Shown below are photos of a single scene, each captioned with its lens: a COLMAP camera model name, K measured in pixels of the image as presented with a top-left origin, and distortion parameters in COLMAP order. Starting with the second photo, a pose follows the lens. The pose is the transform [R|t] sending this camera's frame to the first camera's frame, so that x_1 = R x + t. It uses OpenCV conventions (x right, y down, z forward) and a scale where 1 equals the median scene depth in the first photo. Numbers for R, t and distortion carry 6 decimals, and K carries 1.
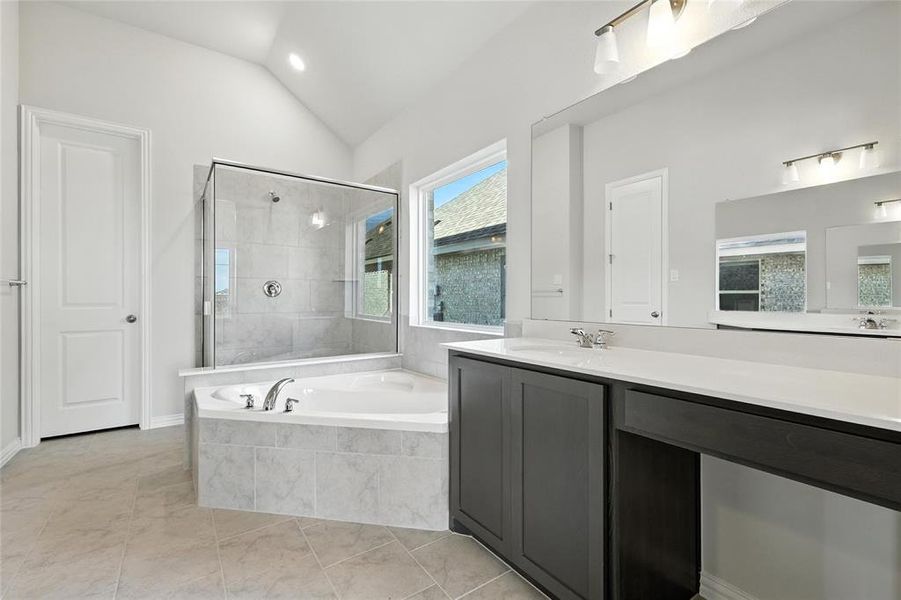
lens RADIAL K [[396.7, 0, 453.1], [0, 396.7, 299.8], [0, 0, 1]] dist [0.003696, 0.000497]
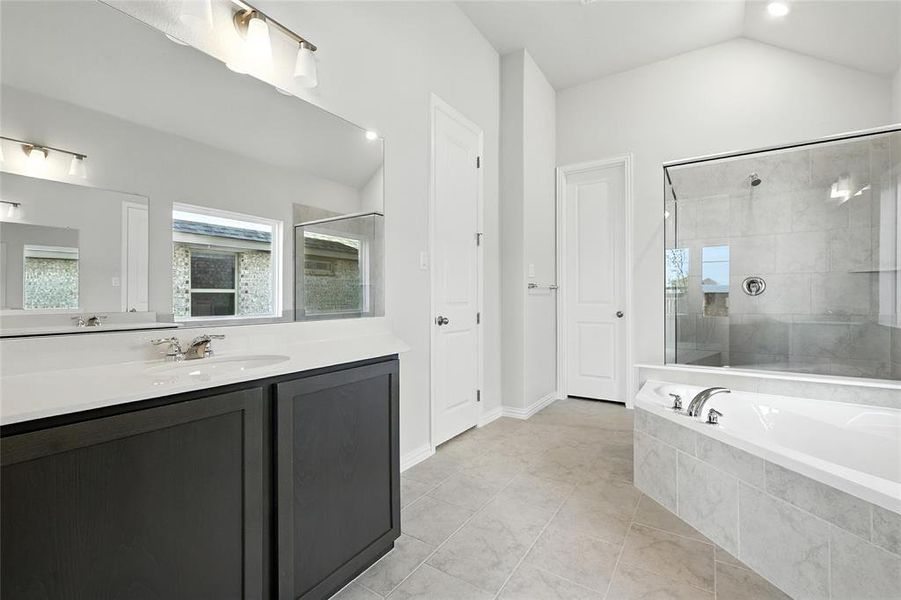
lens RADIAL K [[396.7, 0, 453.1], [0, 396.7, 299.8], [0, 0, 1]] dist [0.003696, 0.000497]
pose [[0.373328, 0.003346, -0.927693, 0.194917], [-0.001260, 0.999994, 0.003100, 0.000176], [0.927699, 0.000012, 0.373330, 0.123002]]
